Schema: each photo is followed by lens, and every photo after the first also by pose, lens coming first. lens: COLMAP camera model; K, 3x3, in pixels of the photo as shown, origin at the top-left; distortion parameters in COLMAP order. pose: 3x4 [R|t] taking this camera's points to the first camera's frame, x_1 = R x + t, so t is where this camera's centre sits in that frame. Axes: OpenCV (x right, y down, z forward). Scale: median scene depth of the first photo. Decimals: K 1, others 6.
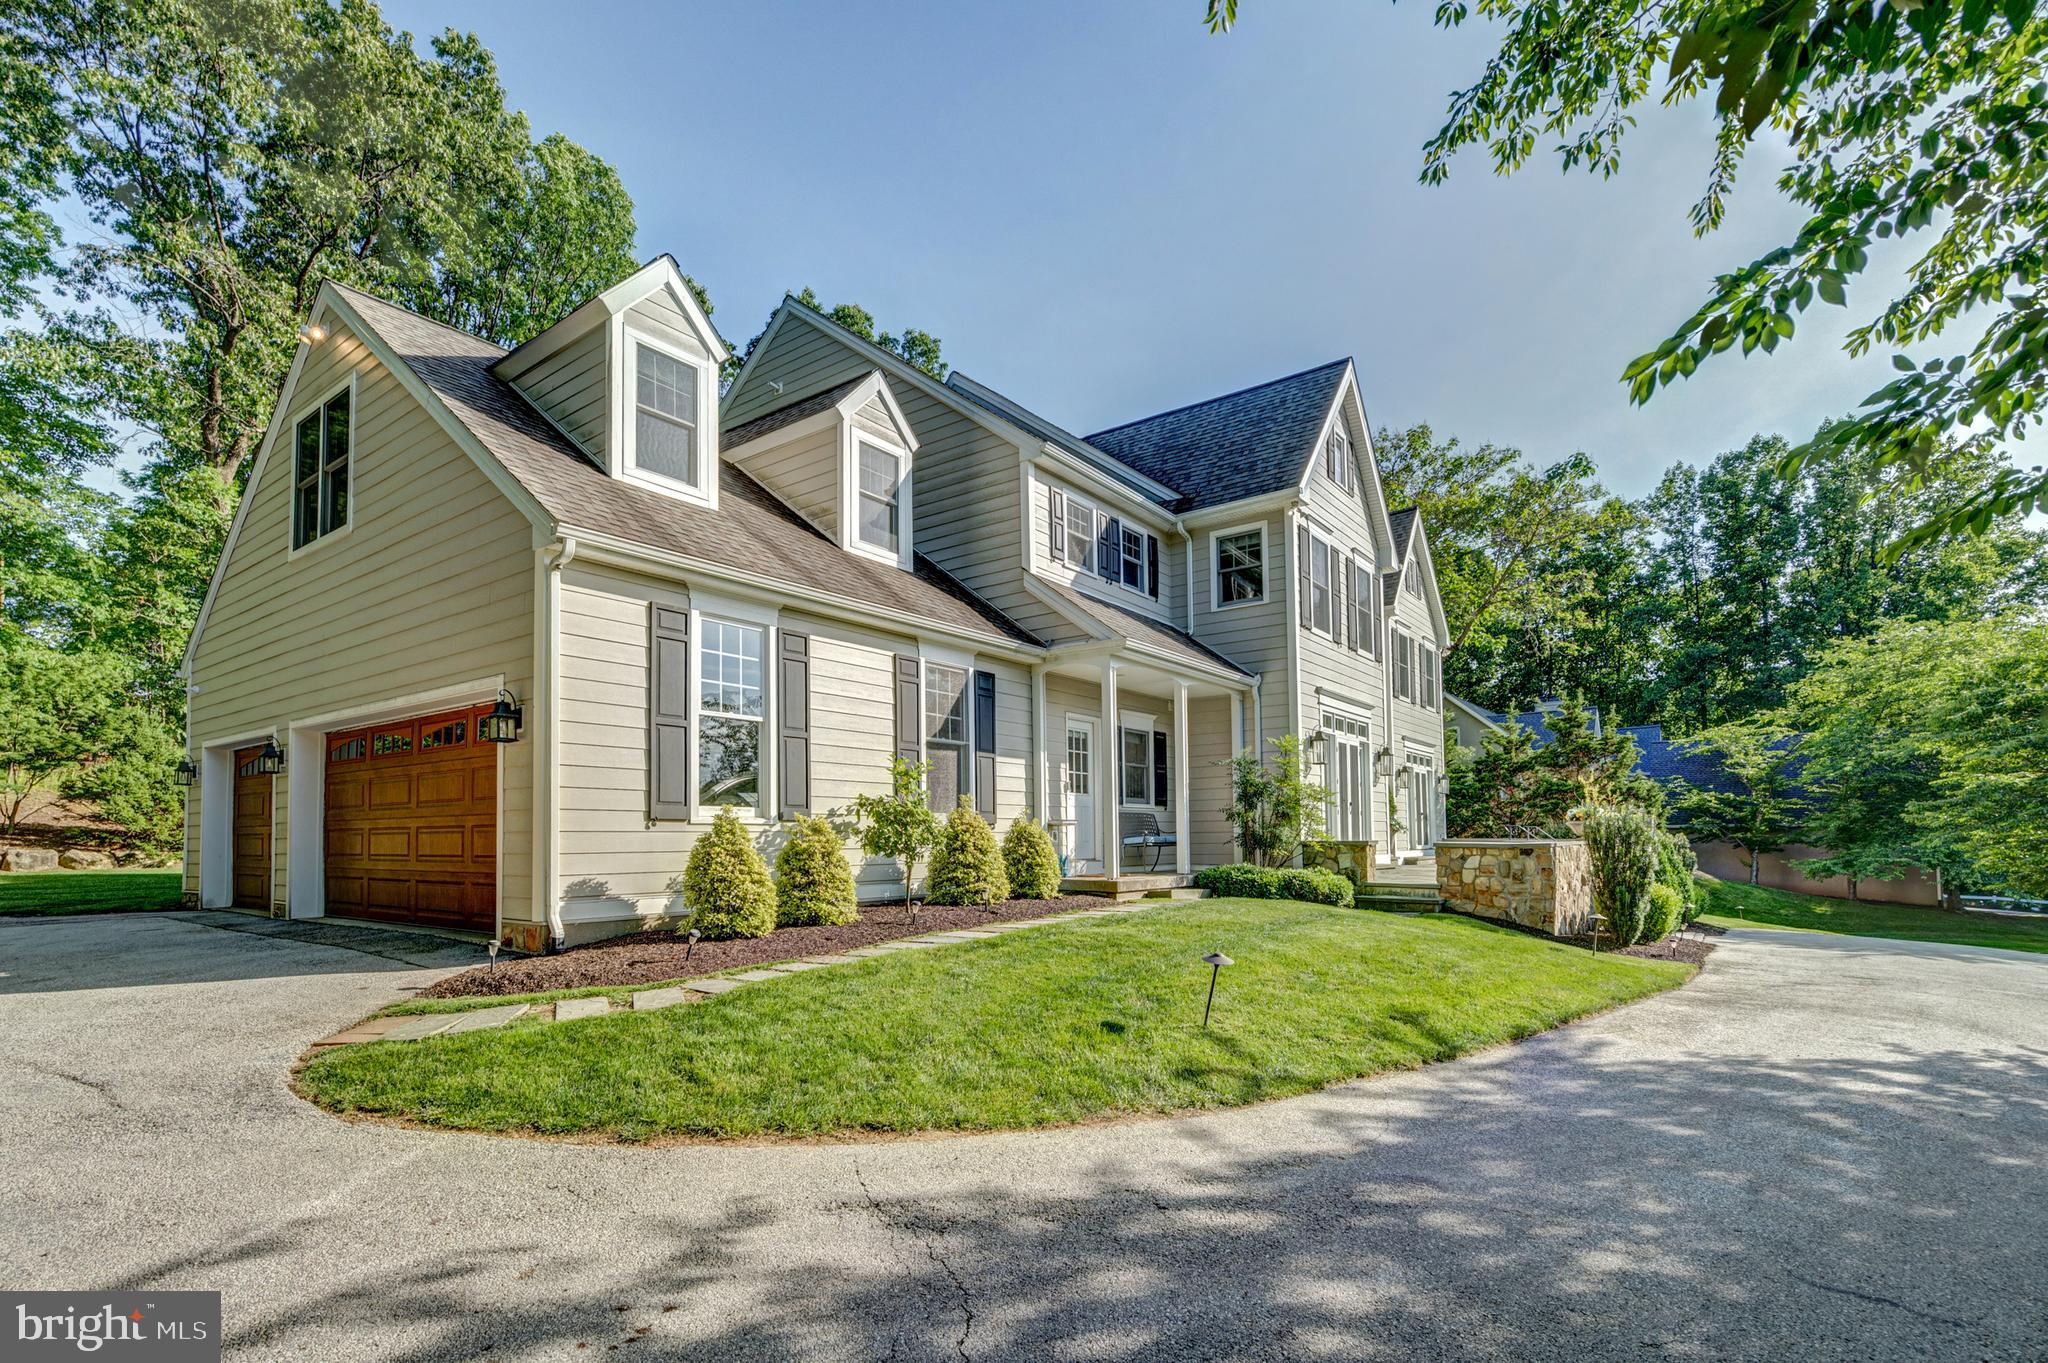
lens RADIAL K [[938.0, 0, 1036.7], [0, 938.0, 787.0], [0, 0, 1]] dist [-0.008913, 0.001558]
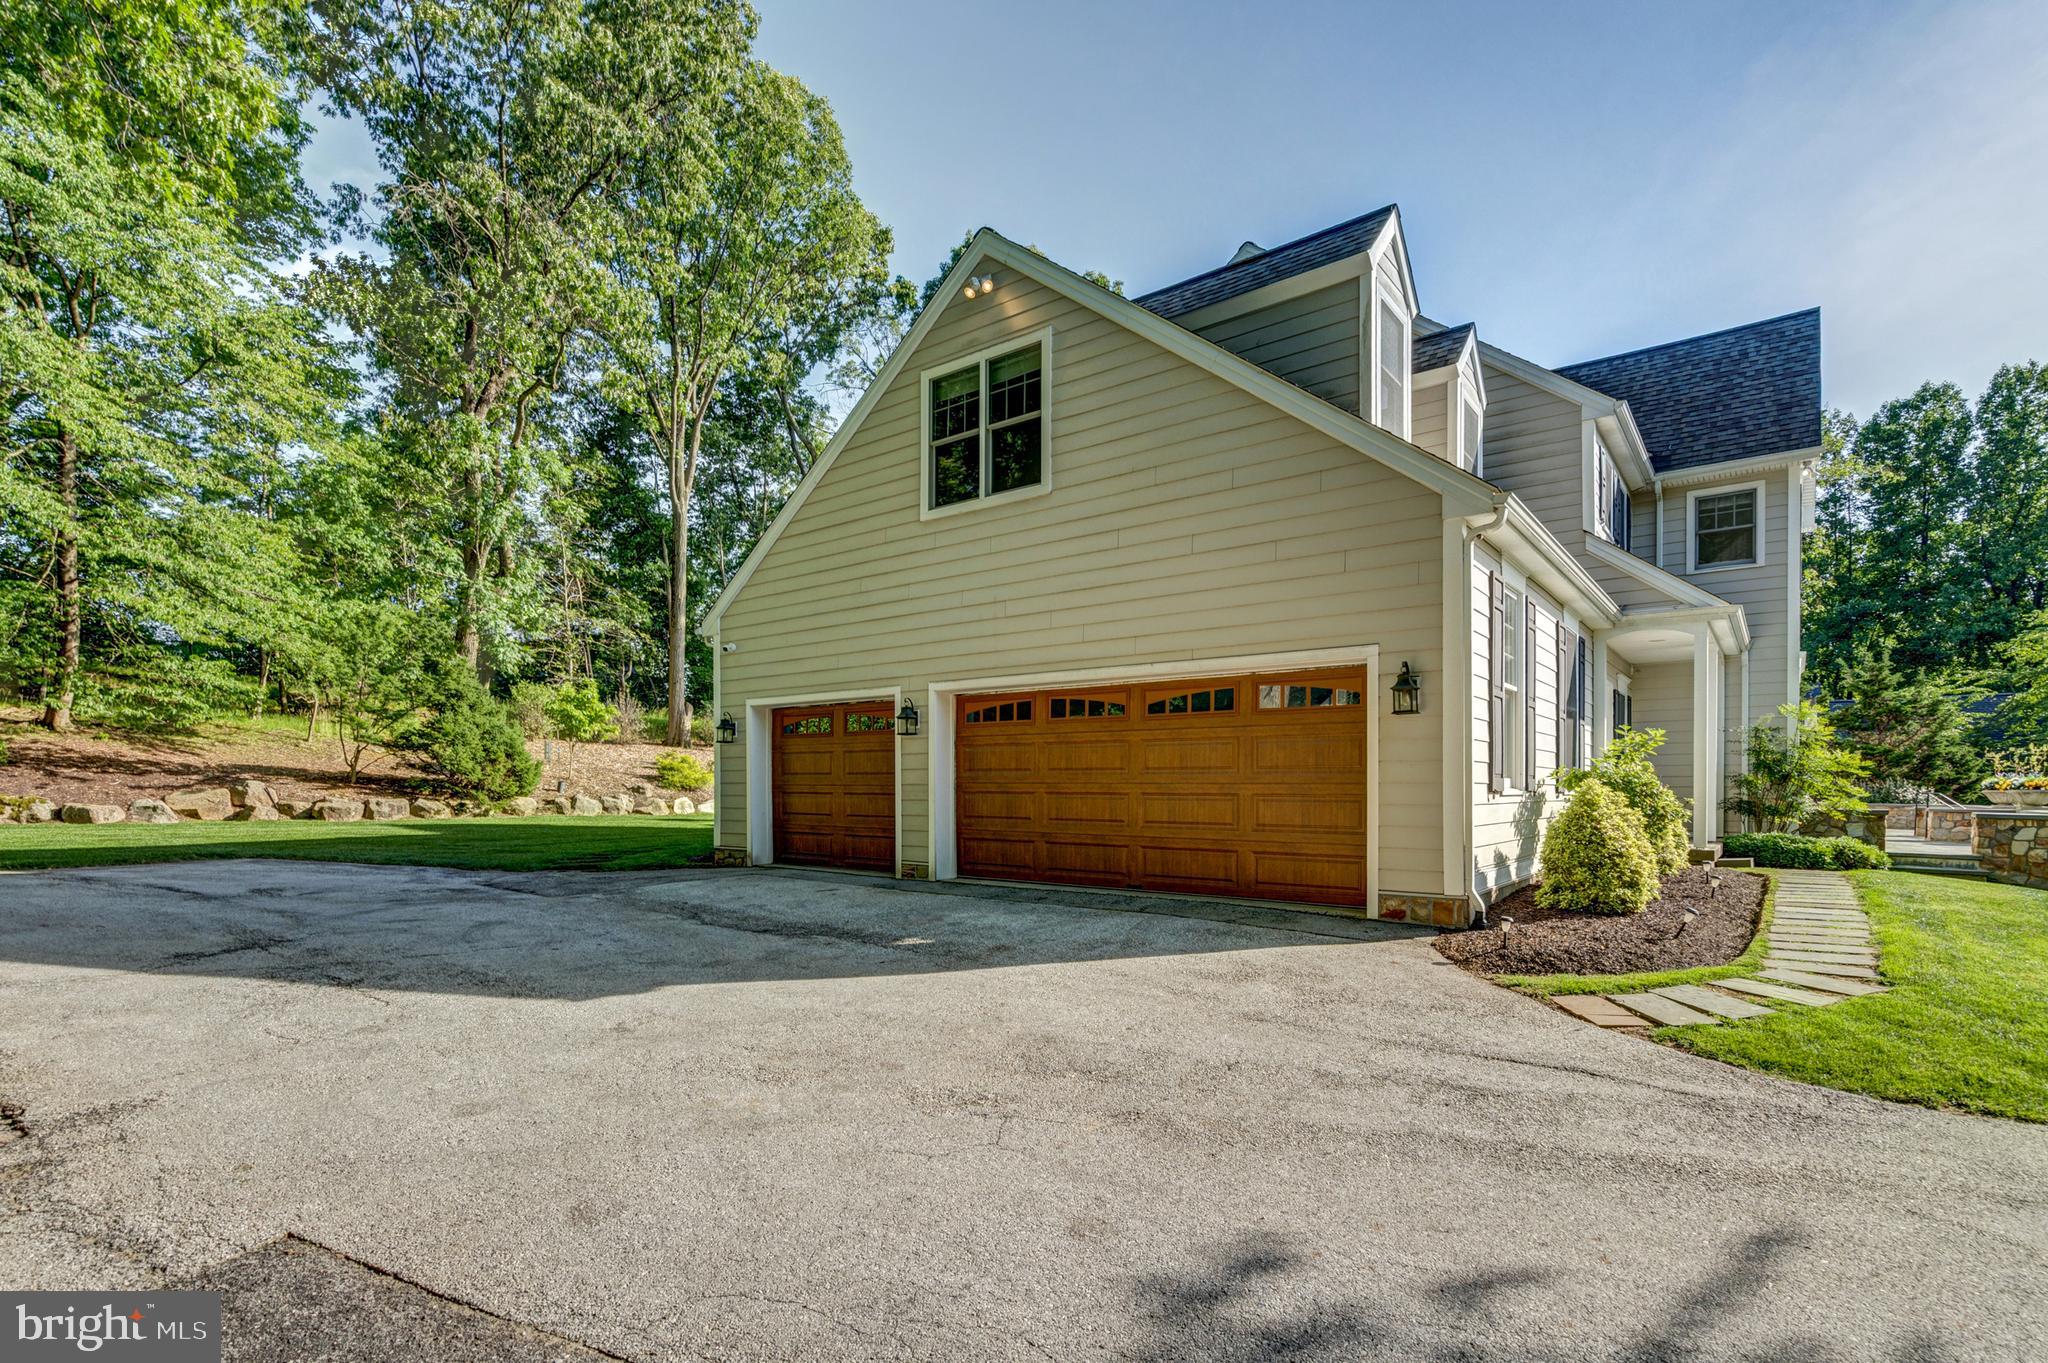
lens RADIAL K [[938.0, 0, 1033.0], [0, 938.0, 778.9], [0, 0, 1]] dist [-0.008913, 0.001558]
pose [[0.999709, 0.010717, -0.021590, -0.335778], [-0.009714, 0.998893, 0.046017, -0.007602], [0.022059, -0.045794, 0.998707, -0.000898]]
